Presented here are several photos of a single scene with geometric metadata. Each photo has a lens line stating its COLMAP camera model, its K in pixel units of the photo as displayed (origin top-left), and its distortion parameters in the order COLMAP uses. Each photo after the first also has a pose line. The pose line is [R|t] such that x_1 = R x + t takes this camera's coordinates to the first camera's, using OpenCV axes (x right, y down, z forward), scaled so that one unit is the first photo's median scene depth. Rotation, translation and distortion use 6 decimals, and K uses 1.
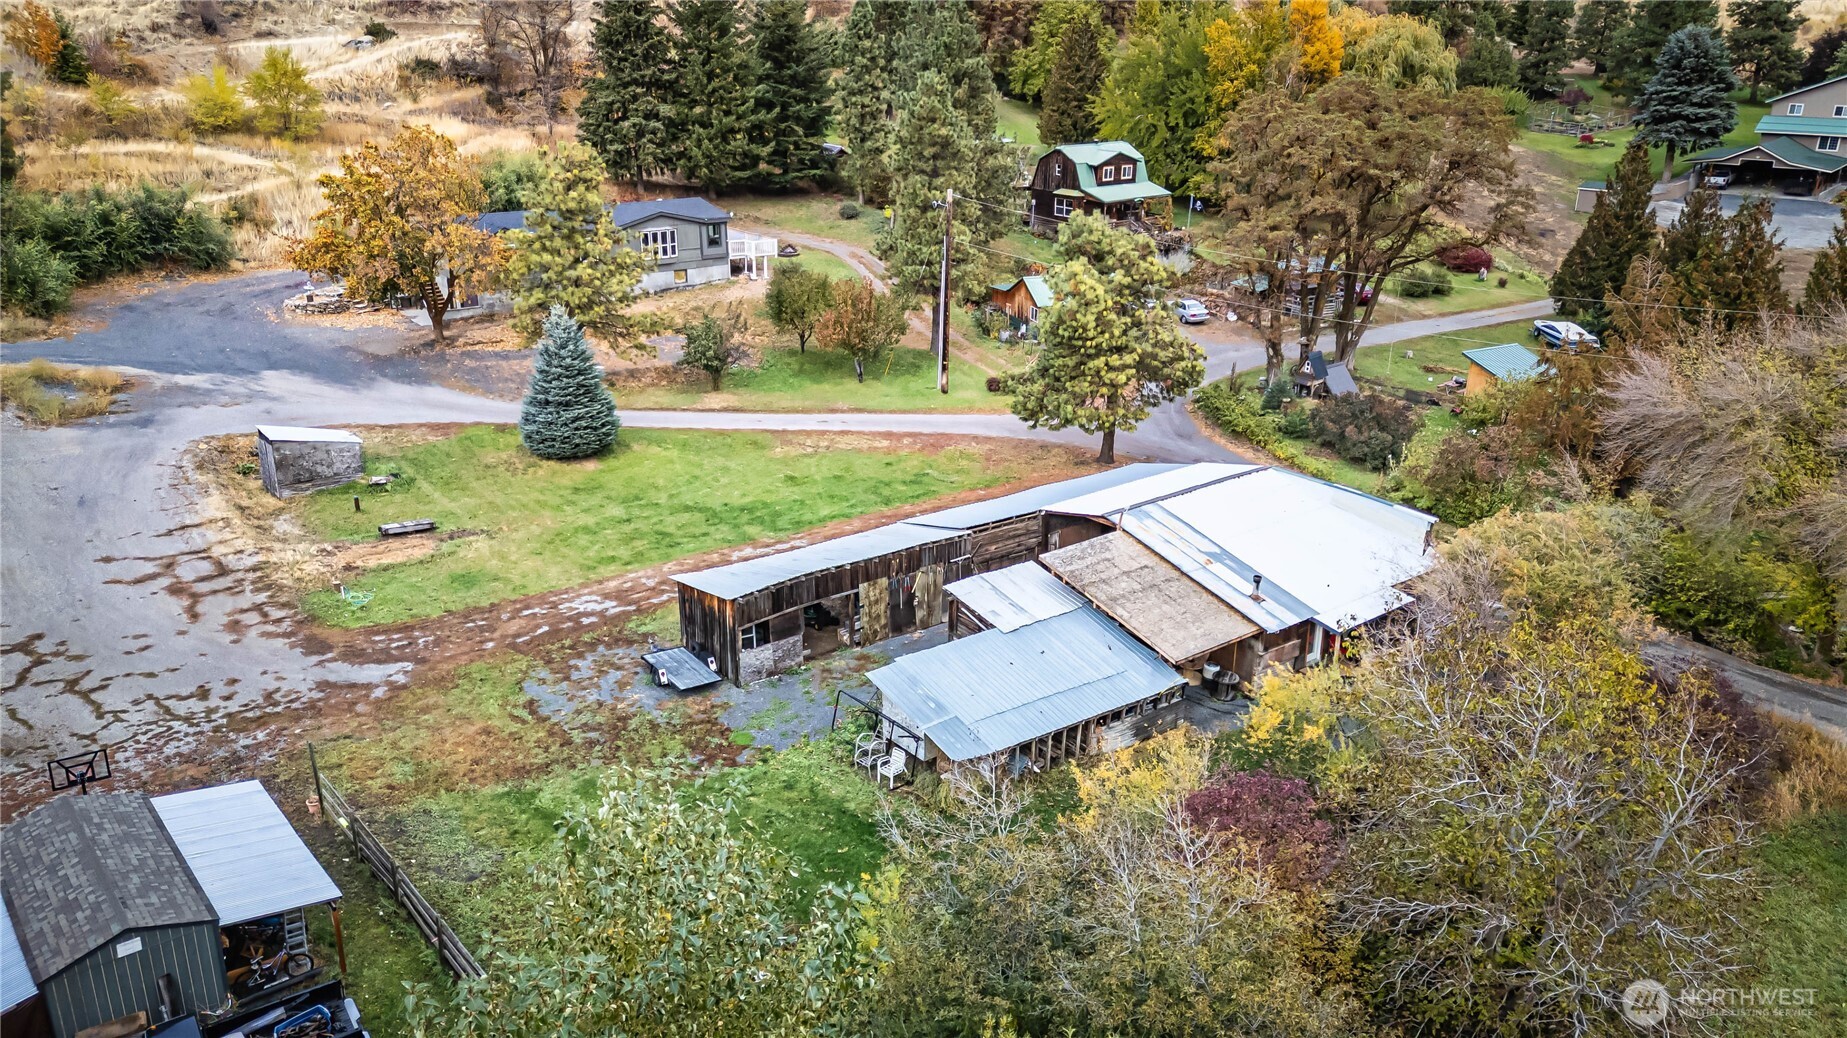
lens RADIAL K [[1344.9, 0, 924.4], [0, 1344.9, 524.1], [0, 0, 1]] dist [0.090132, -0.059223]
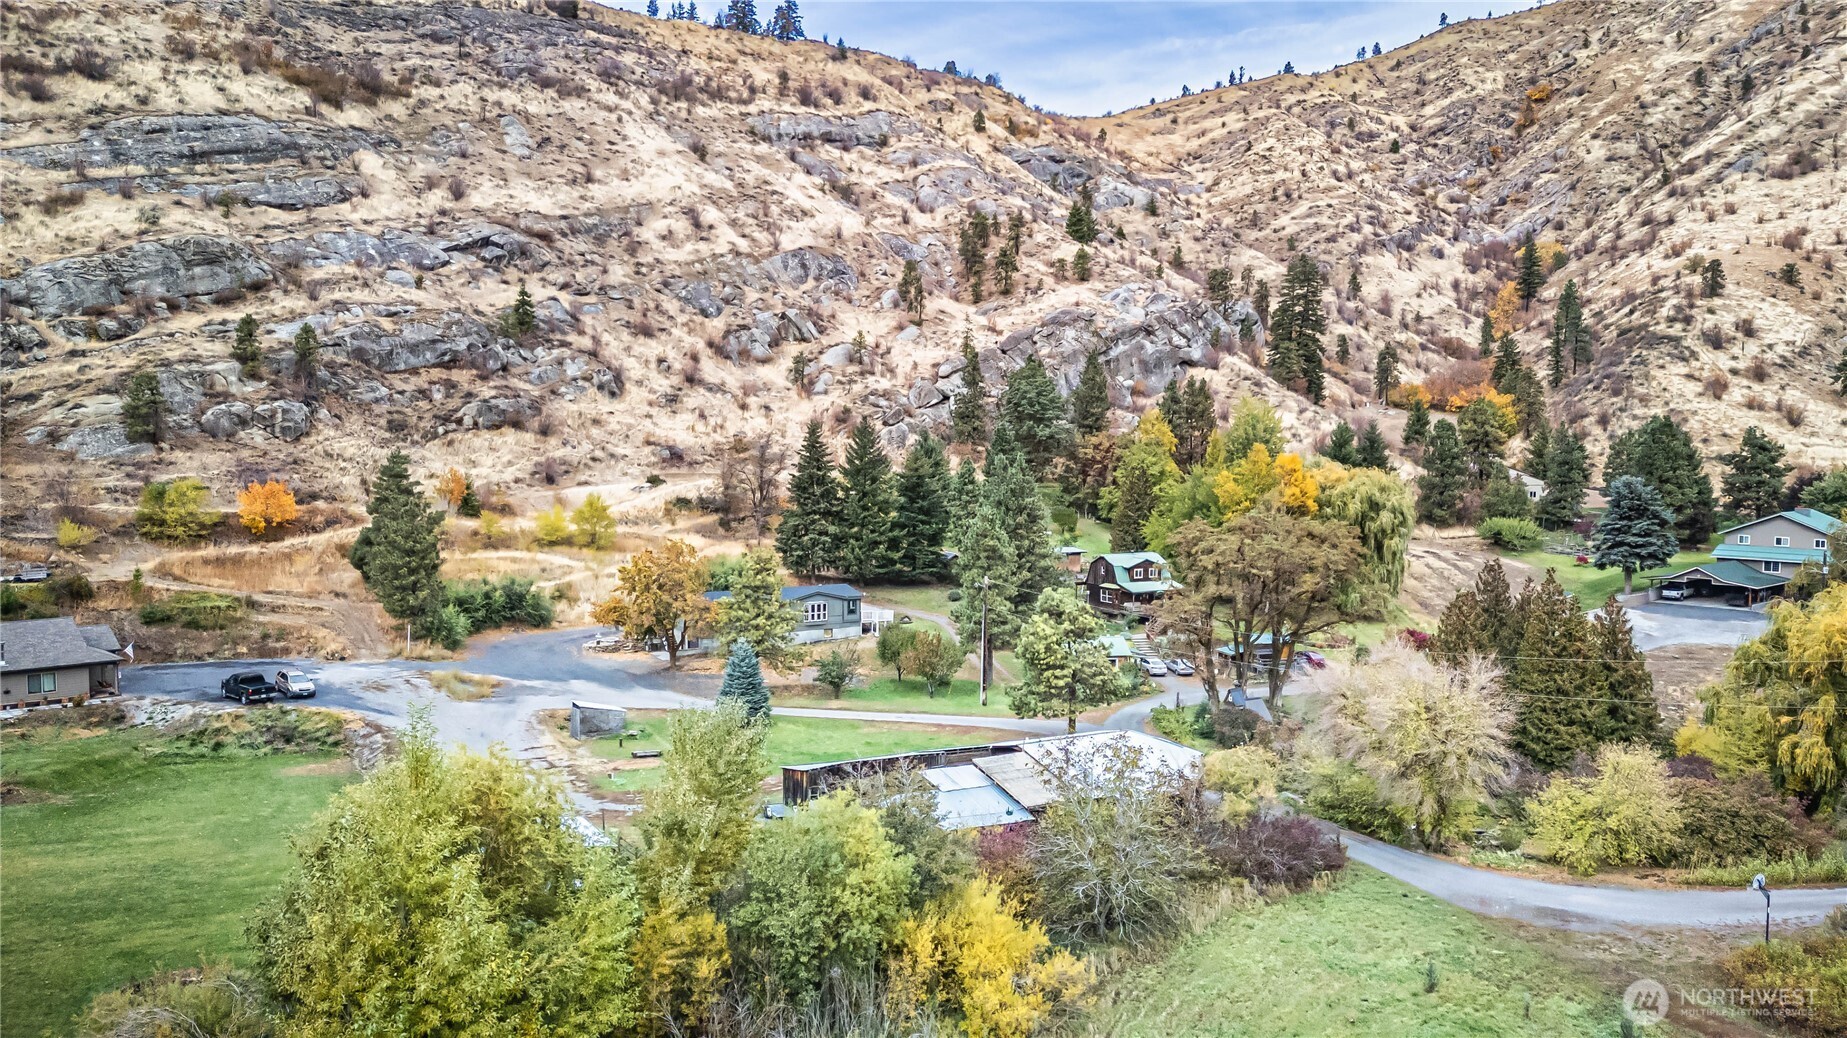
lens RADIAL K [[1344.9, 0, 932.3], [0, 1344.9, 506.6], [0, 0, 1]] dist [0.090132, -0.059223]
pose [[0.989373, 0.003401, -0.145361, 0.159444], [-0.047777, 0.951819, -0.302917, 0.137634], [0.137327, 0.306643, 0.941866, -0.464281]]
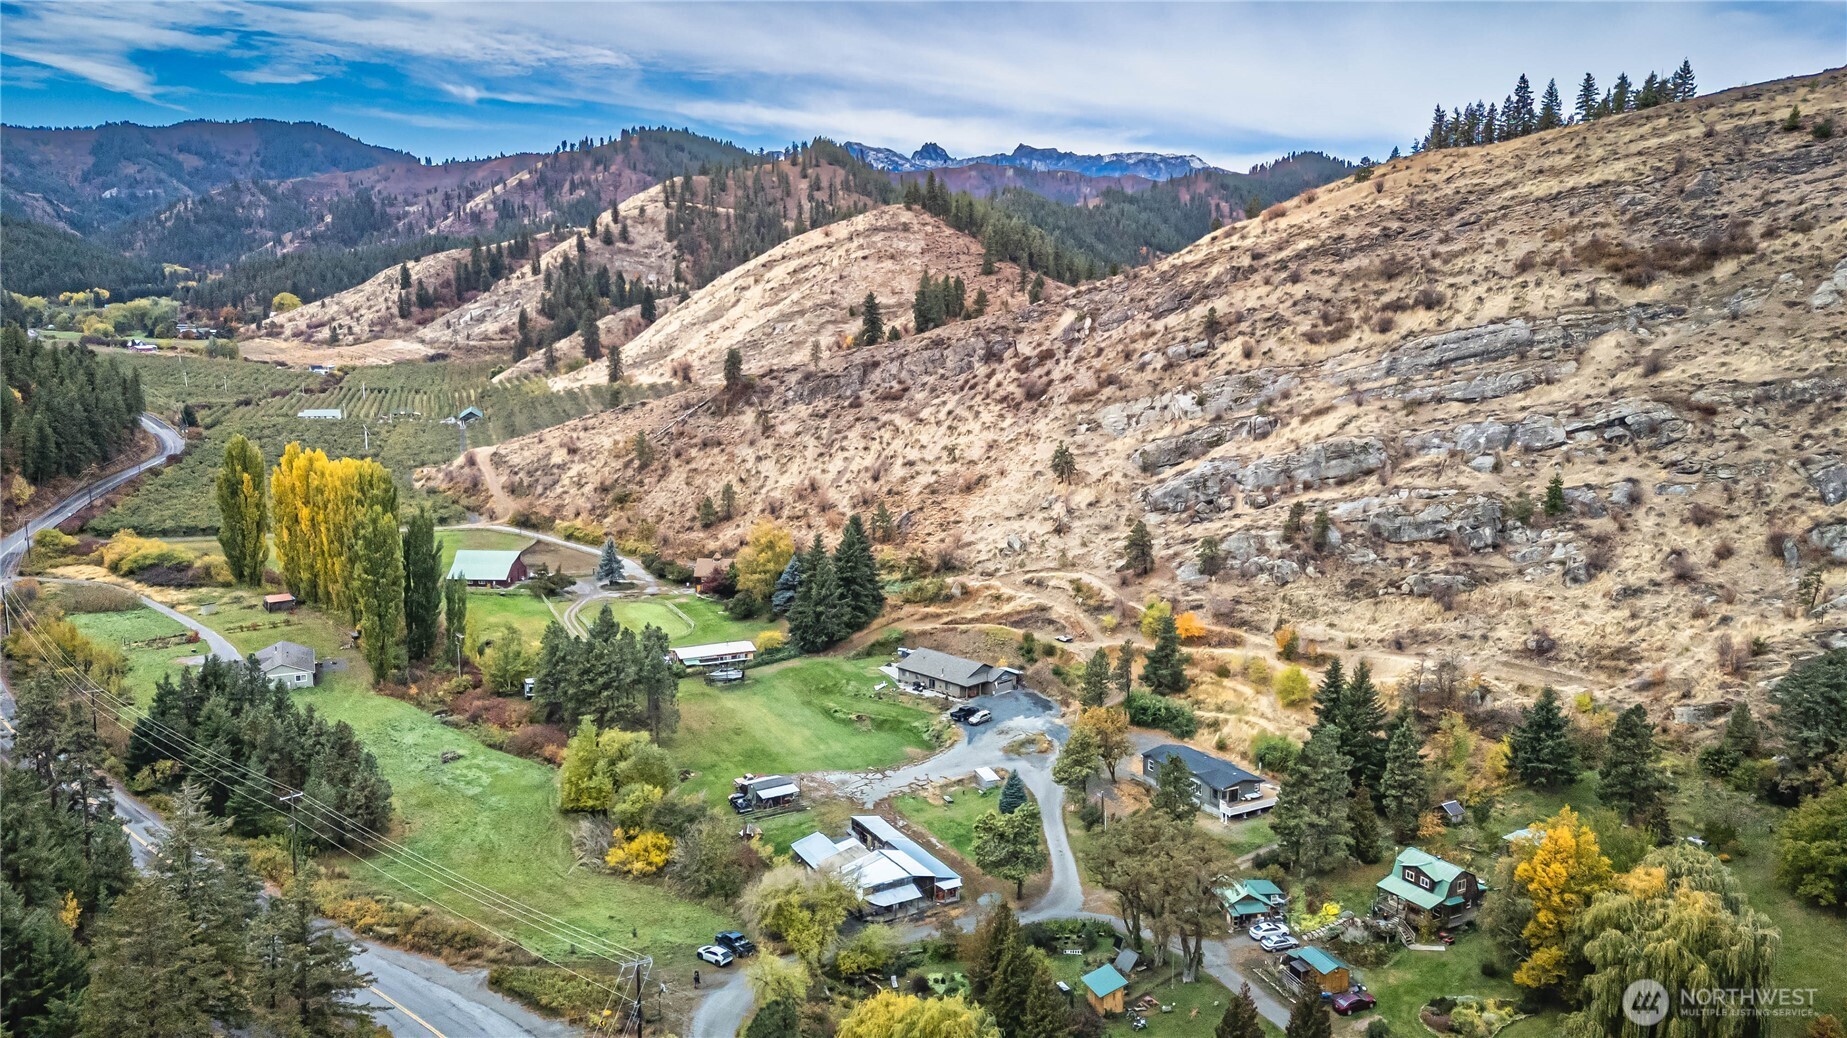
lens RADIAL K [[1344.9, 0, 918.5], [0, 1344.9, 524.7], [0, 0, 1]] dist [0.090132, -0.059223]
pose [[-0.143650, 0.155397, -0.977352, 2.029045], [-0.356737, 0.913066, 0.197609, -0.892197], [0.923095, 0.377044, -0.075726, 0.578024]]
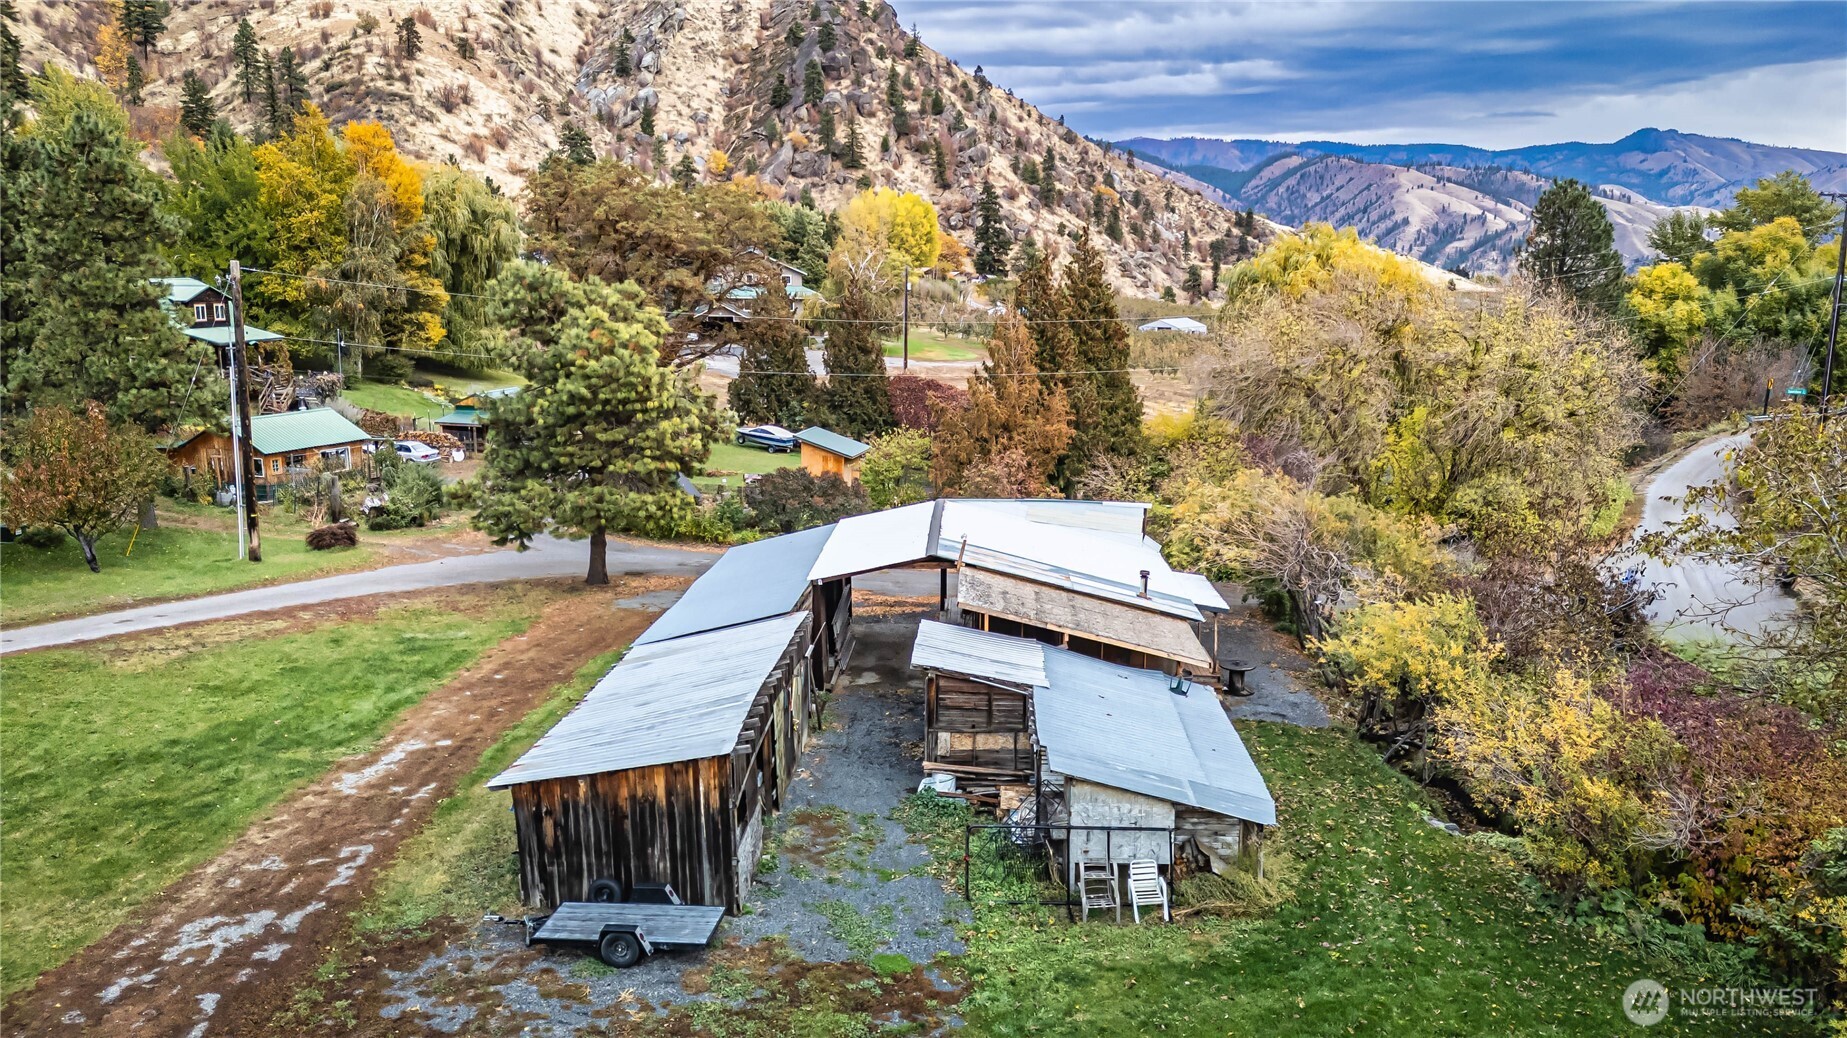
lens RADIAL K [[1344.9, 0, 918.2], [0, 1344.9, 517.0], [0, 0, 1]] dist [0.090132, -0.059223]
pose [[0.657603, -0.155480, 0.737146, -0.243770], [0.279718, 0.958917, -0.047278, 0.006120], [-0.699511, 0.237283, 0.674078, 0.270440]]
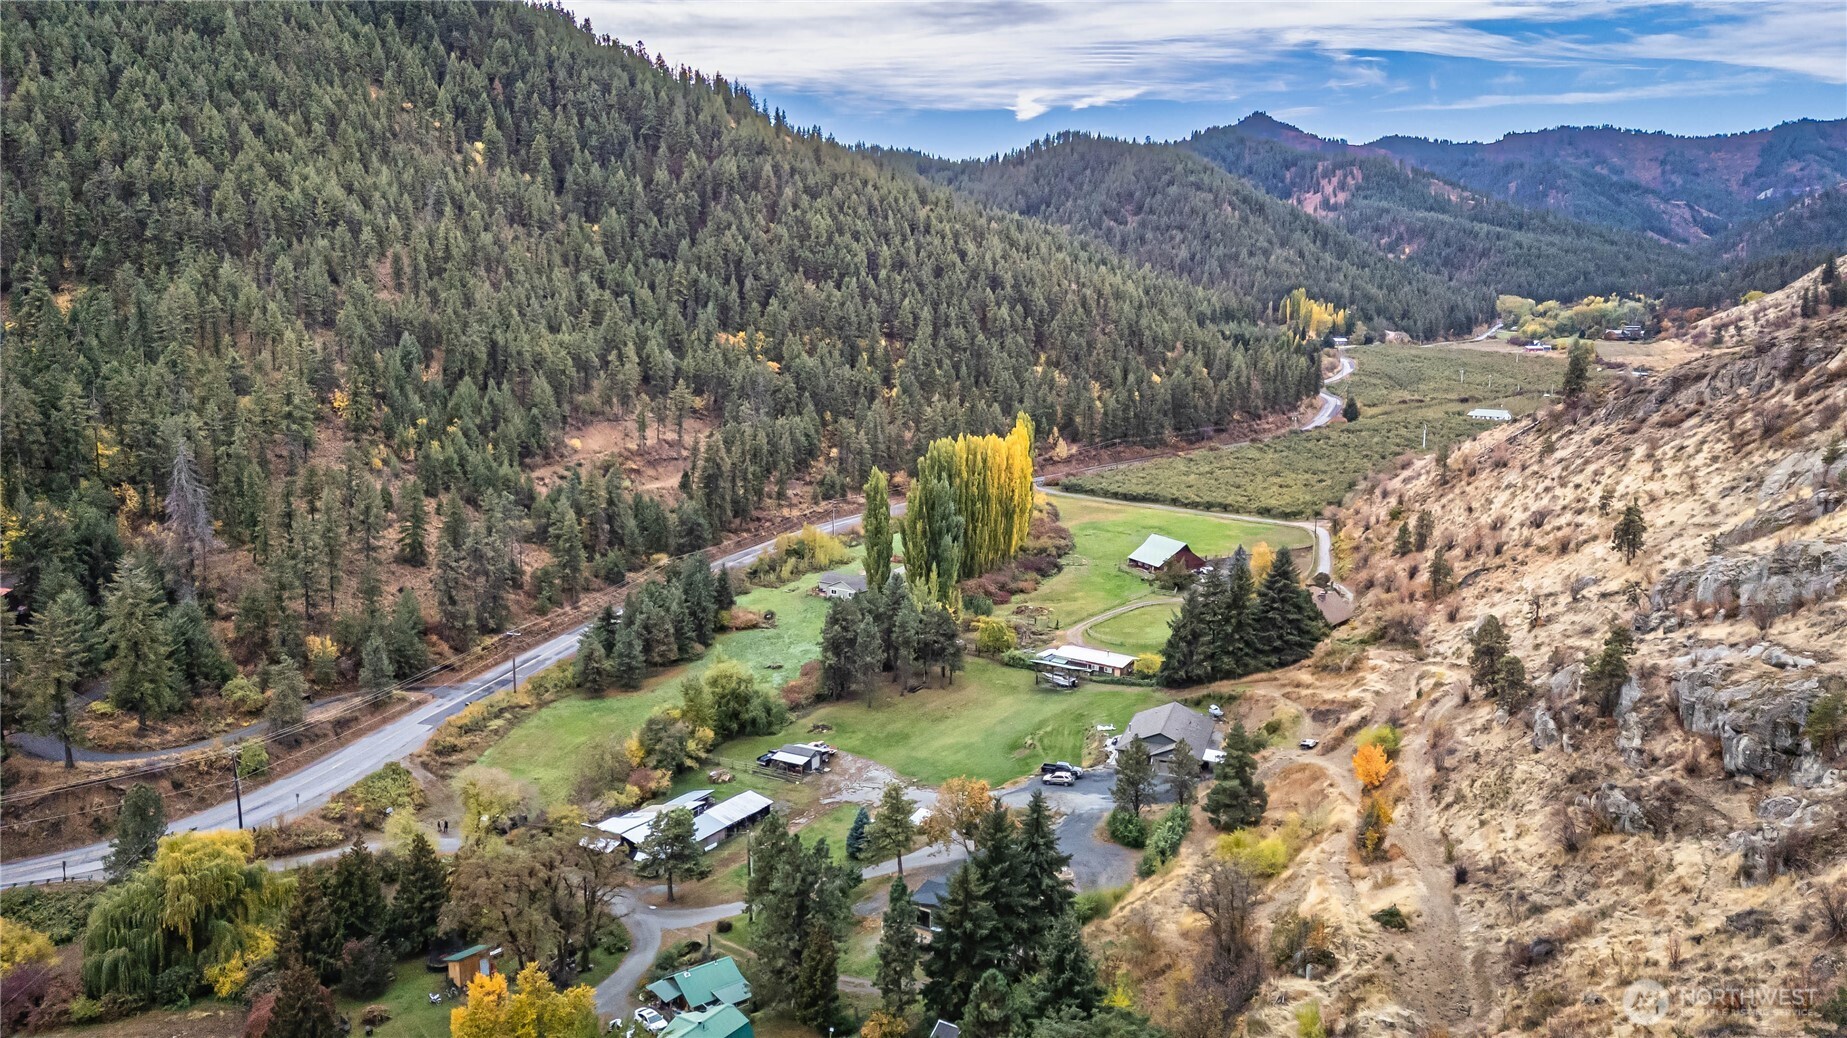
lens RADIAL K [[1344.9, 0, 921.8], [0, 1344.9, 526.3], [0, 0, 1]] dist [0.090132, -0.059223]
pose [[-0.946361, 0.046953, -0.319681, 0.369282], [-0.120957, 0.865962, 0.485261, -1.523706], [0.299616, 0.497900, -0.813834, 2.243988]]
